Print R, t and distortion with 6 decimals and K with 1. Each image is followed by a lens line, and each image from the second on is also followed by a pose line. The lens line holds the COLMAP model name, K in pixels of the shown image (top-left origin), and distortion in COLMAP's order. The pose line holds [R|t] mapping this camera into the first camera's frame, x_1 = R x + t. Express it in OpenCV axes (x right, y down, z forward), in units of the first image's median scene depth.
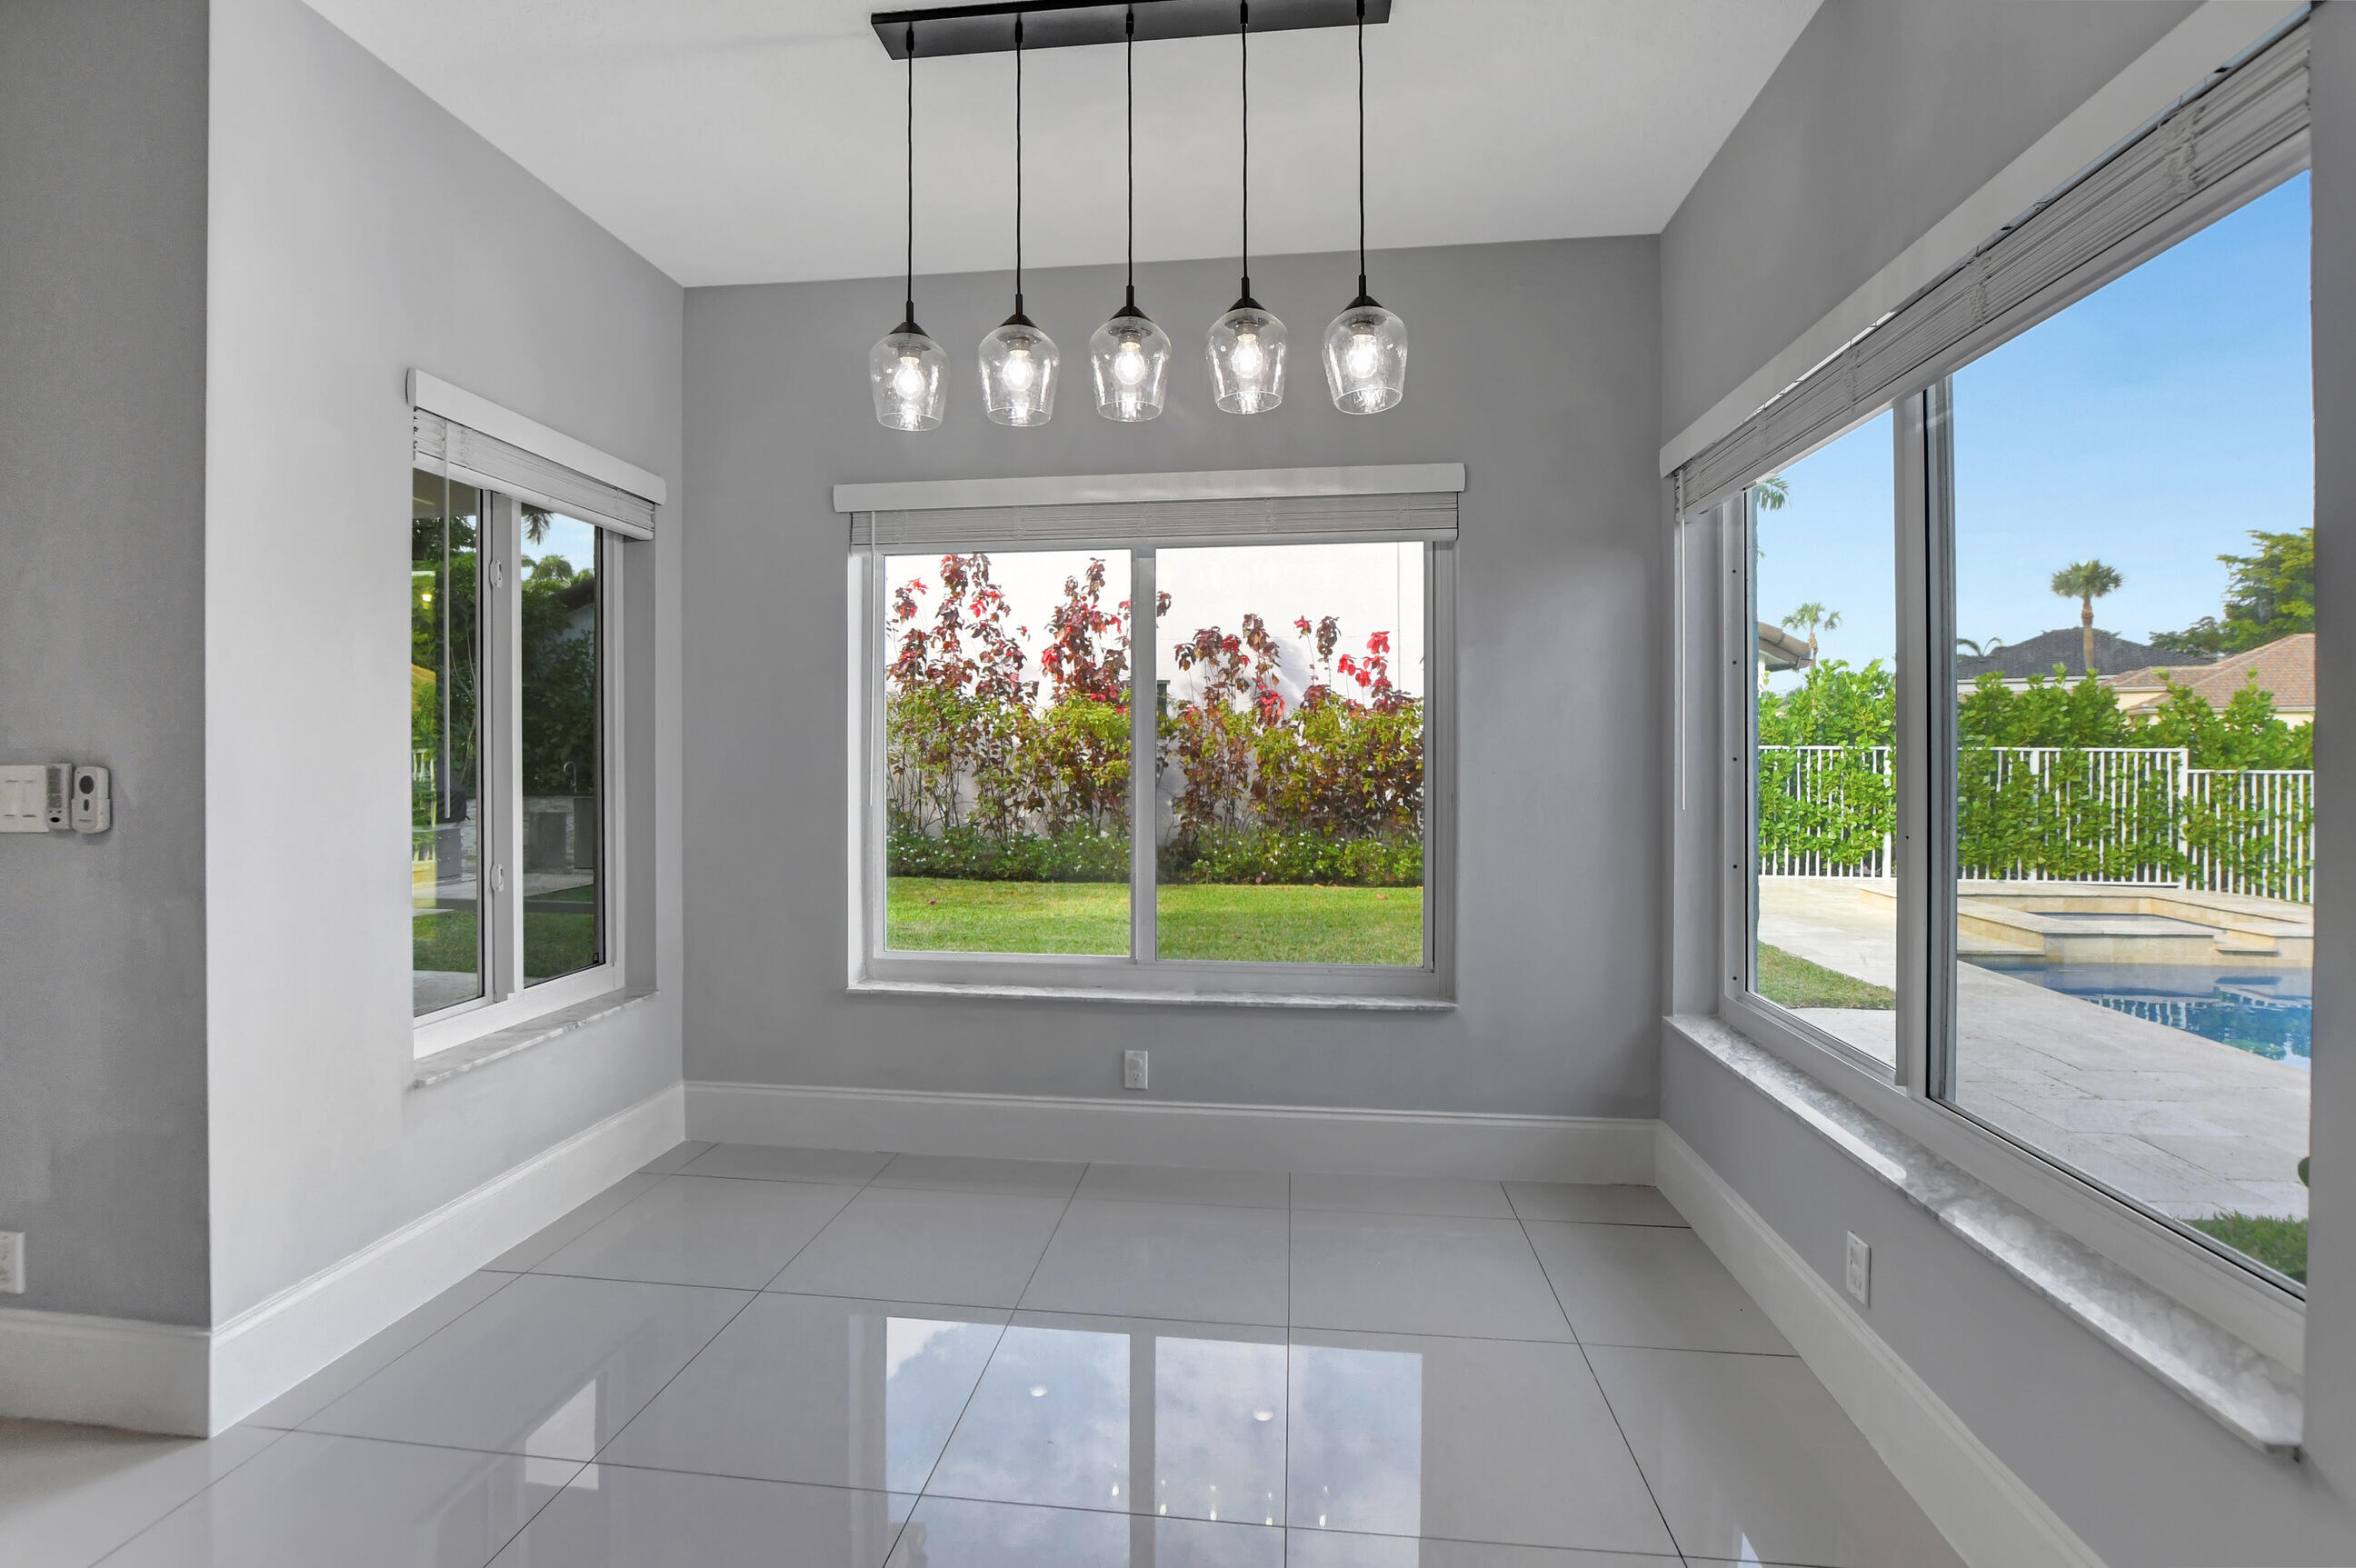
lens RADIAL K [[1031.6, 0, 1152.9], [0, 1031.6, 753.1], [0, 0, 1]] dist [-0.000110, -0.013187]
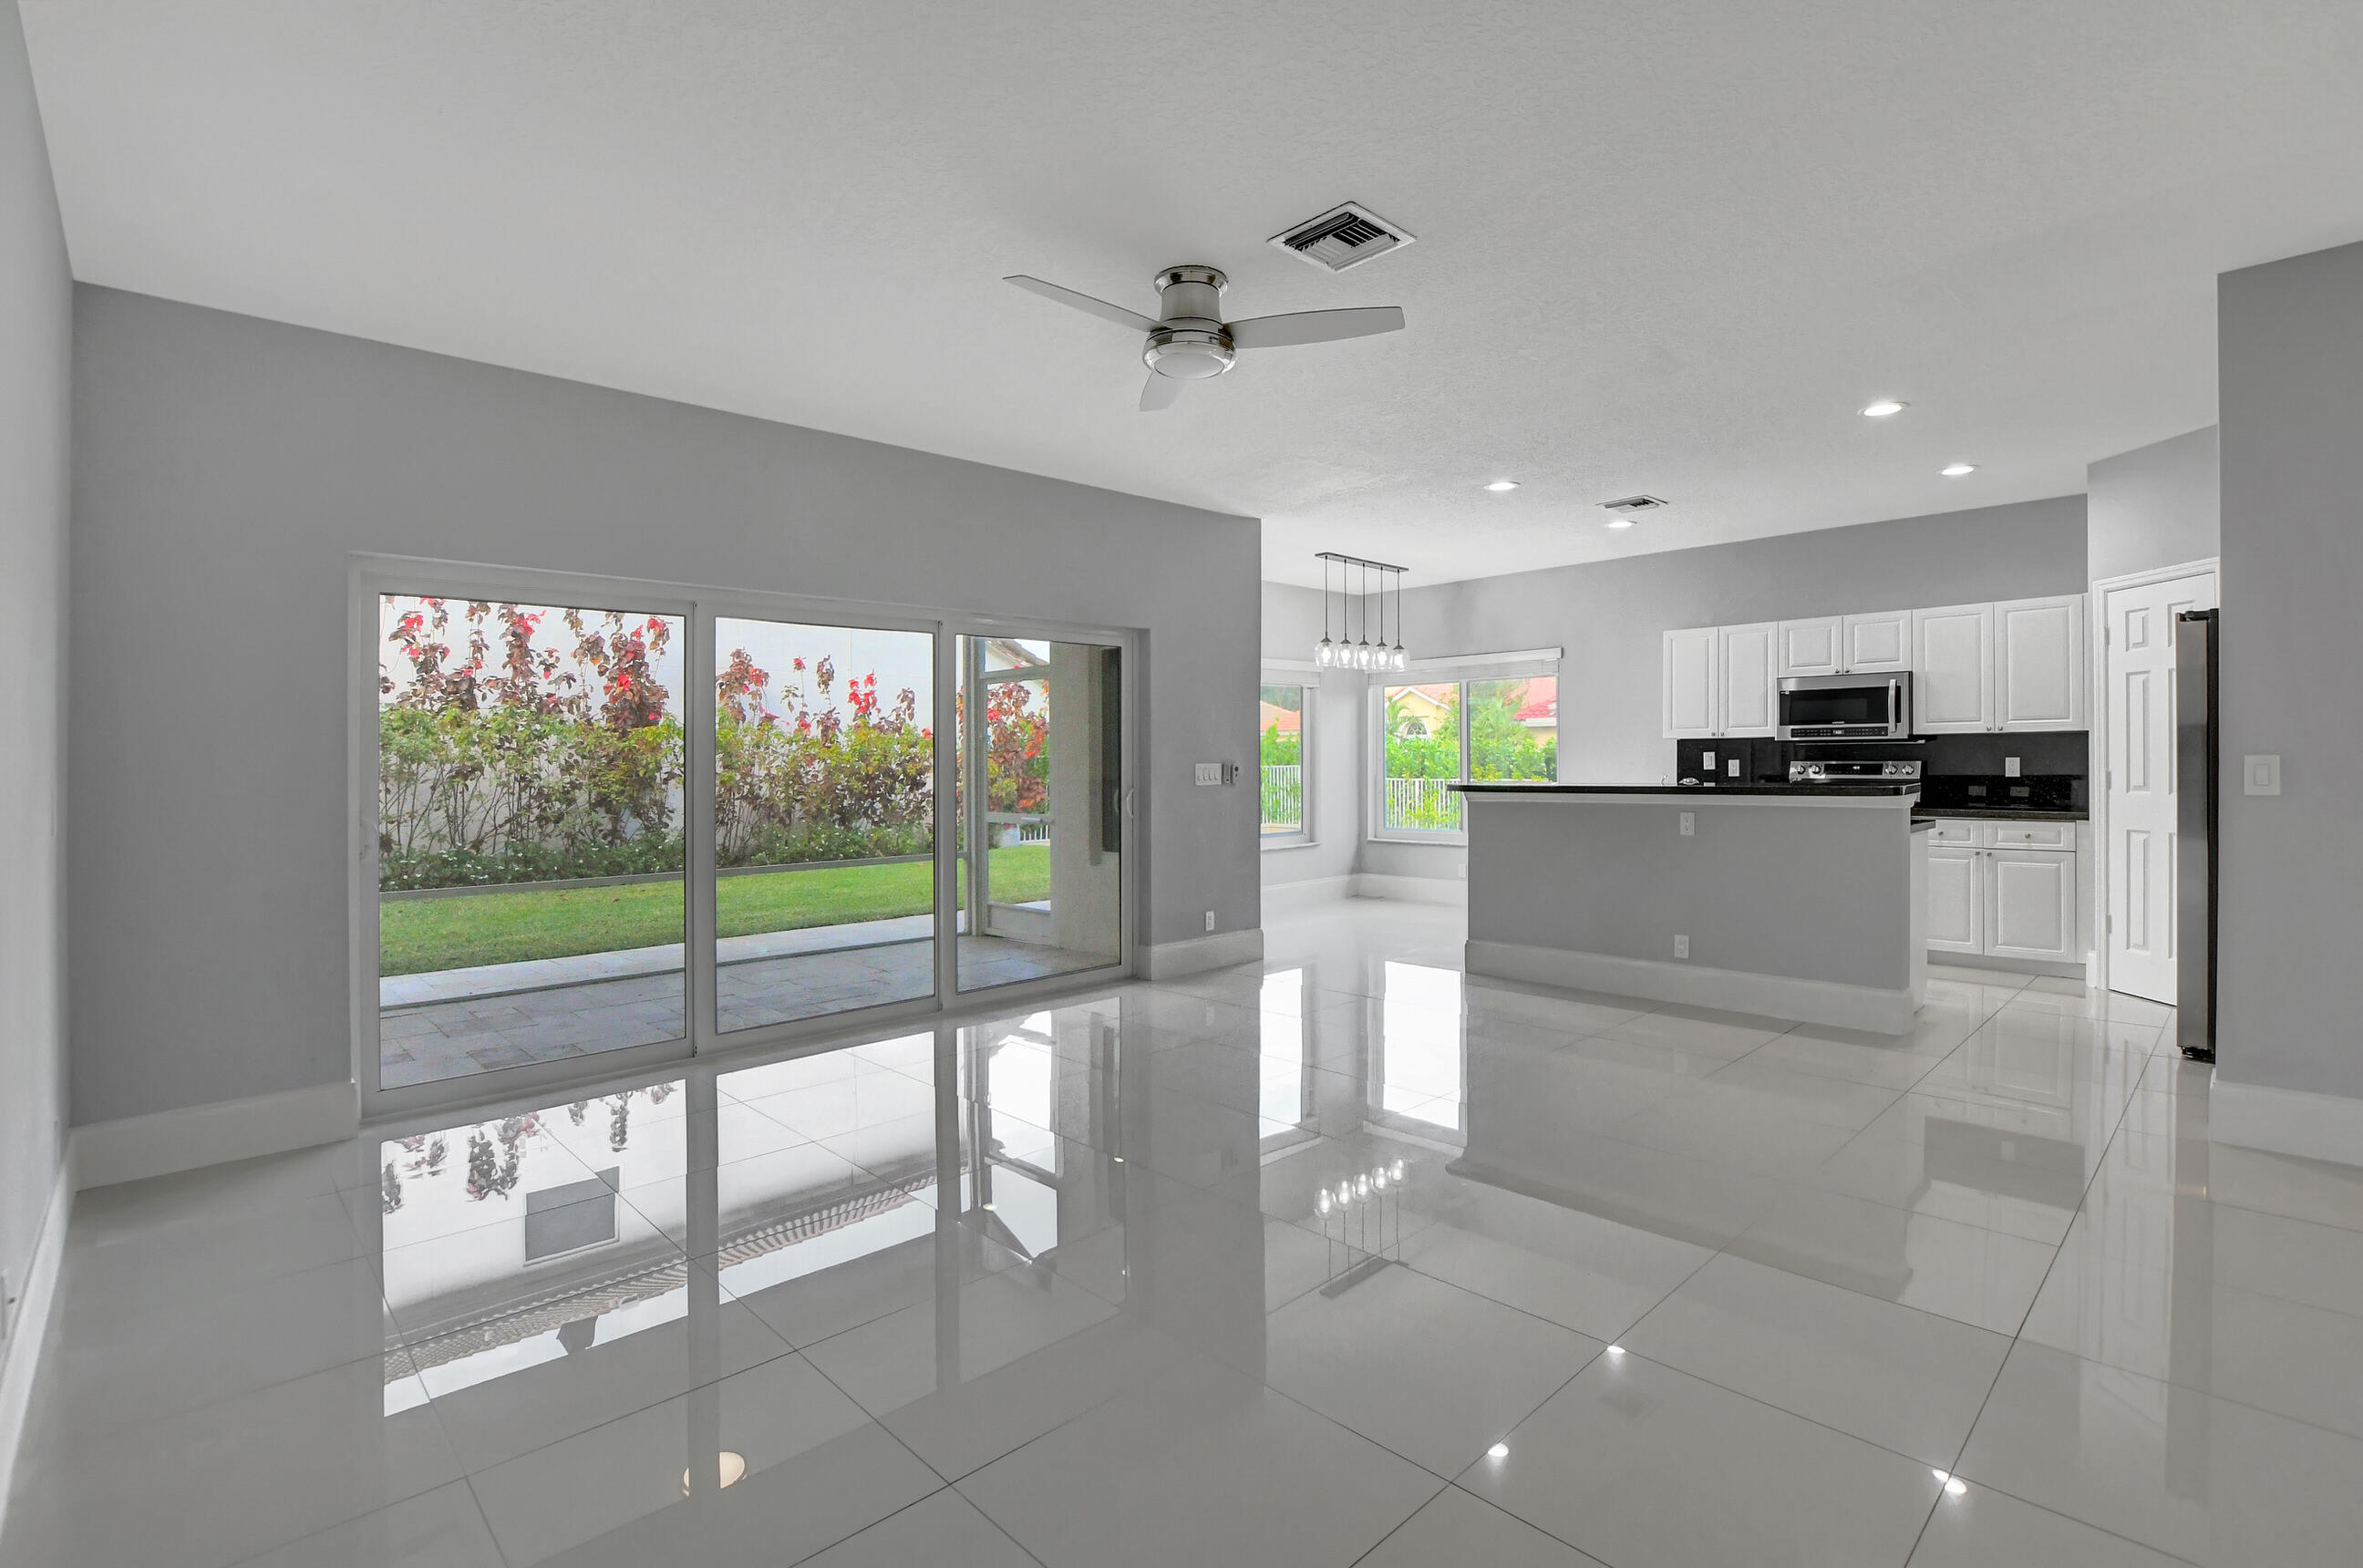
lens RADIAL K [[1117.9, 0, 1182.0], [0, 1117.9, 763.8], [0, 0, 1]] dist [-0.000388, -0.000398]
pose [[0.616534, -0.011787, 0.787240, -0.690251], [0.014571, 0.999888, 0.003559, -0.000375], [-0.787193, 0.009276, 0.616637, -0.194524]]
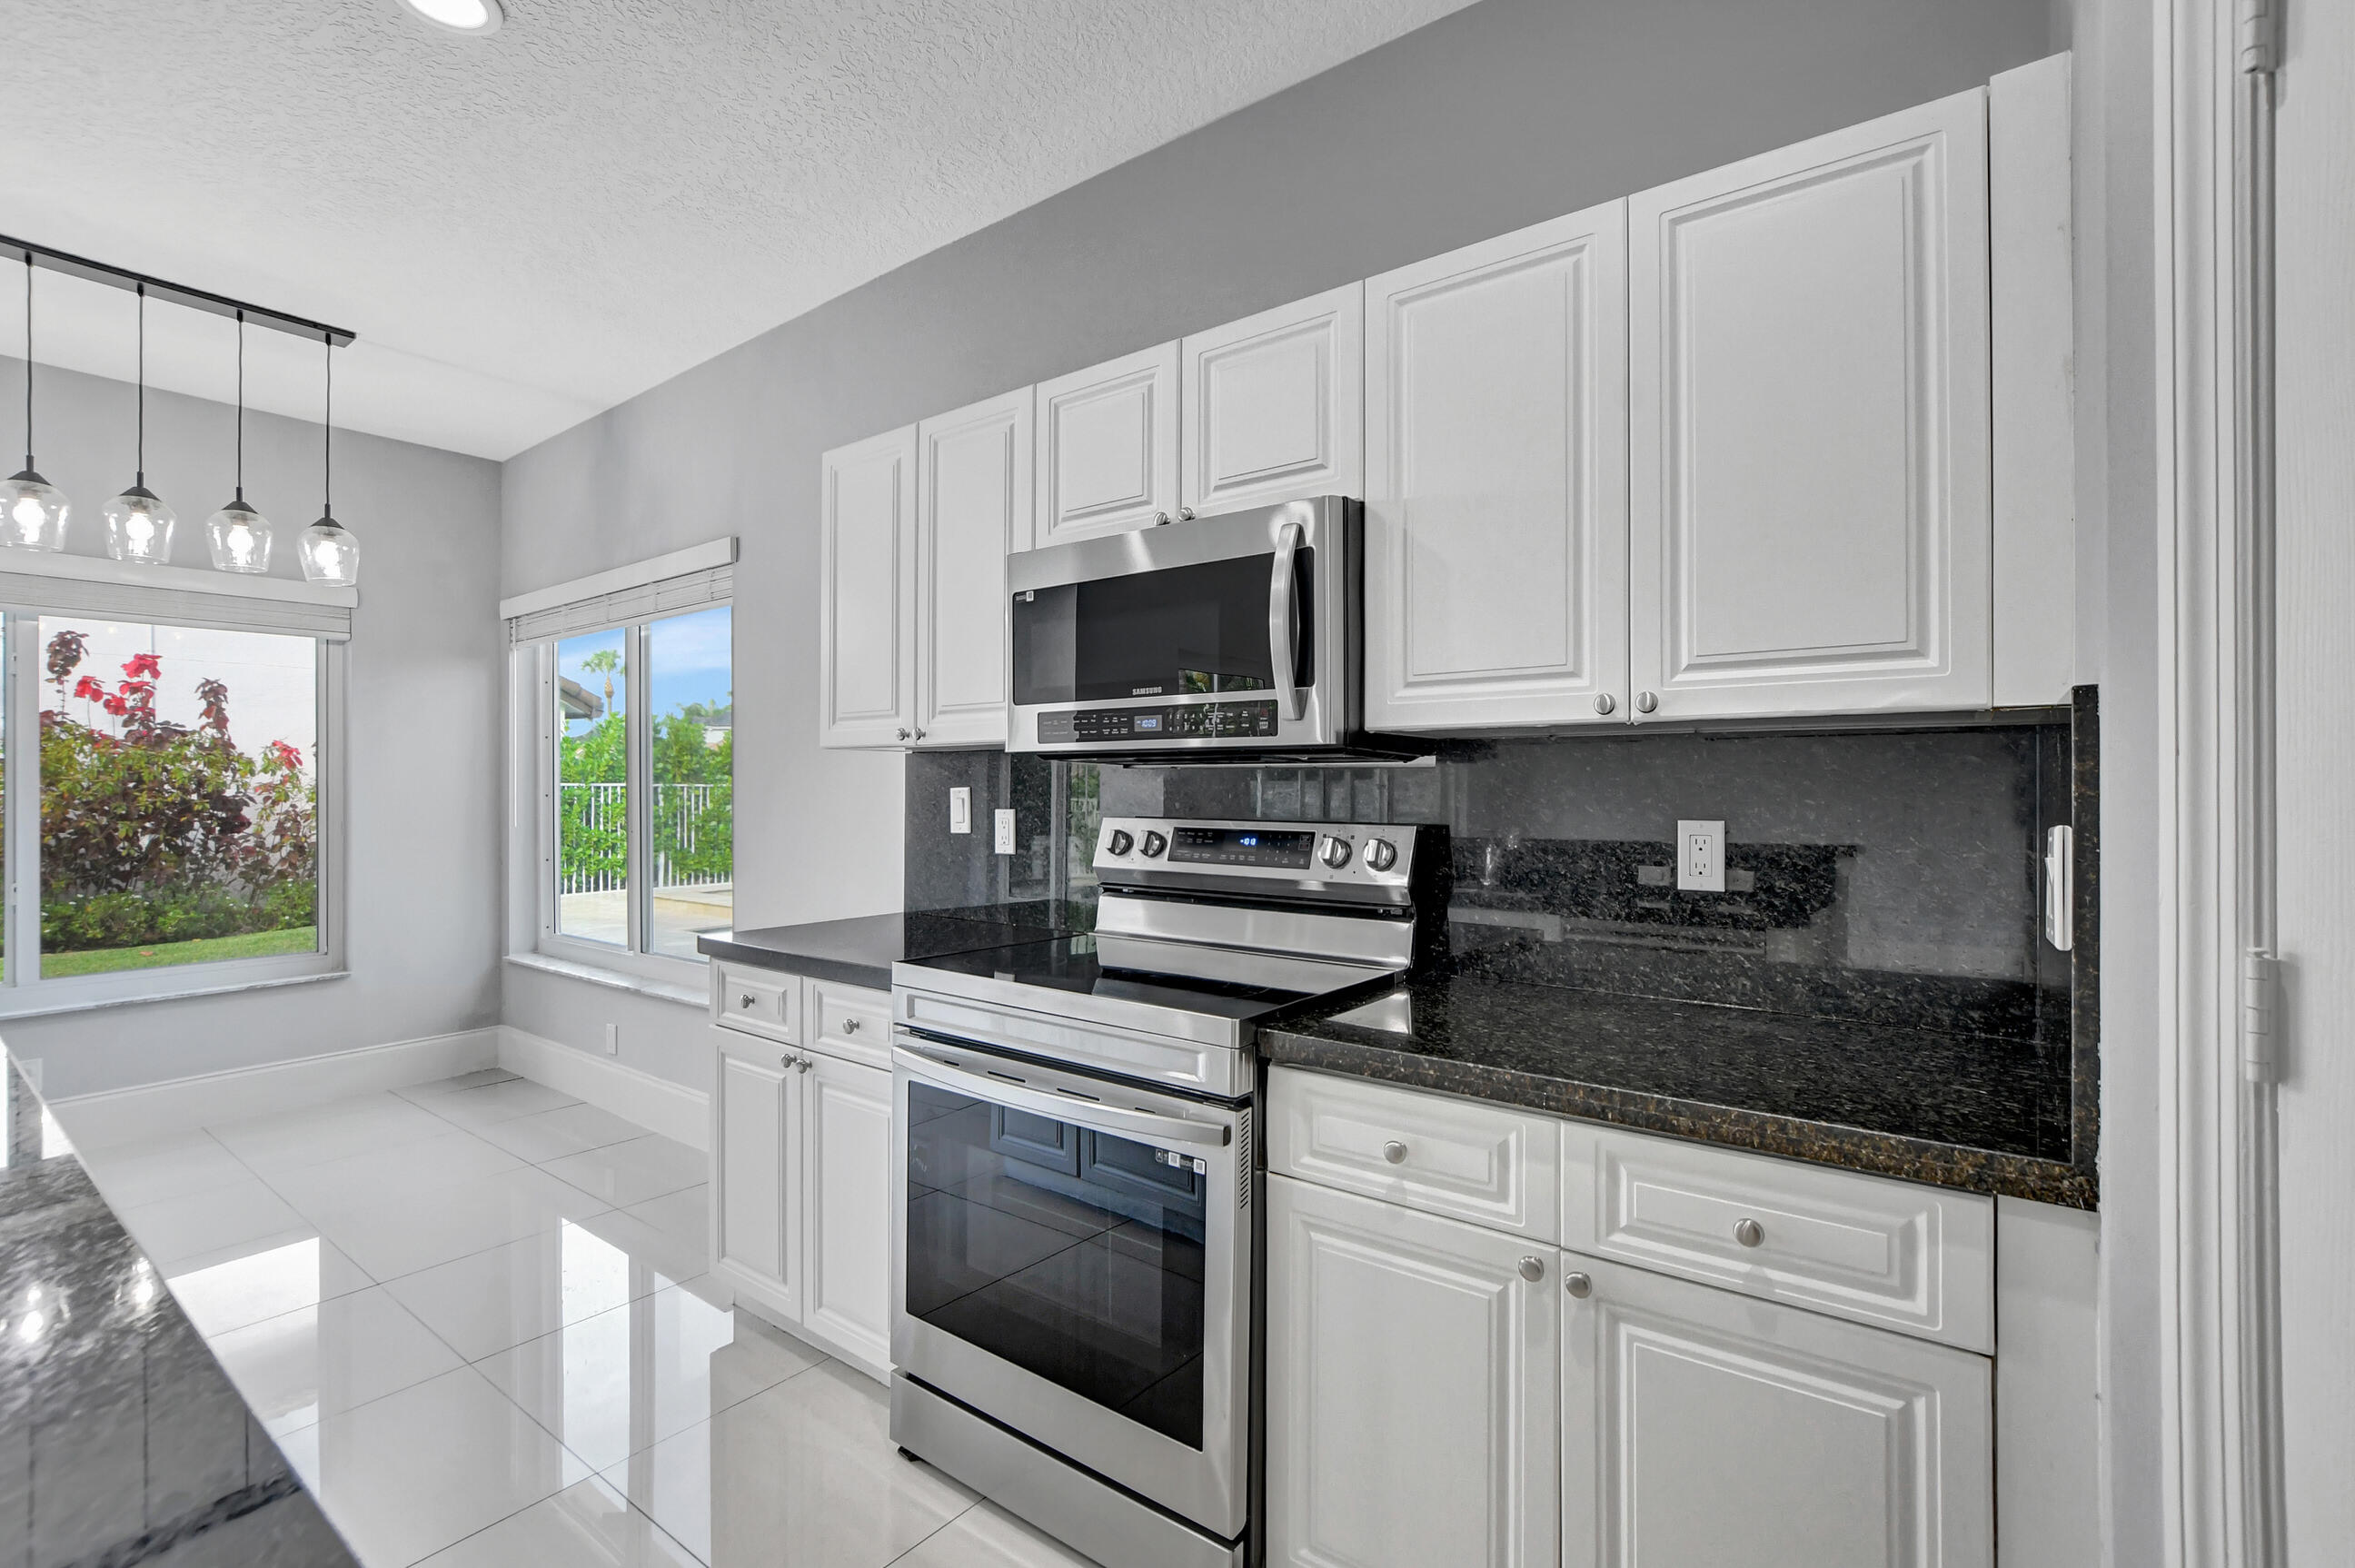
lens RADIAL K [[1070.3, 0, 1120.9], [0, 1070.3, 785.3], [0, 0, 1]] dist [-0.002877, -0.000838]
pose [[0.528310, -0.002354, 0.849049, -0.109378], [0.005563, 0.999984, -0.000690, -0.000420], [-0.849034, 0.005088, 0.528314, -0.185938]]
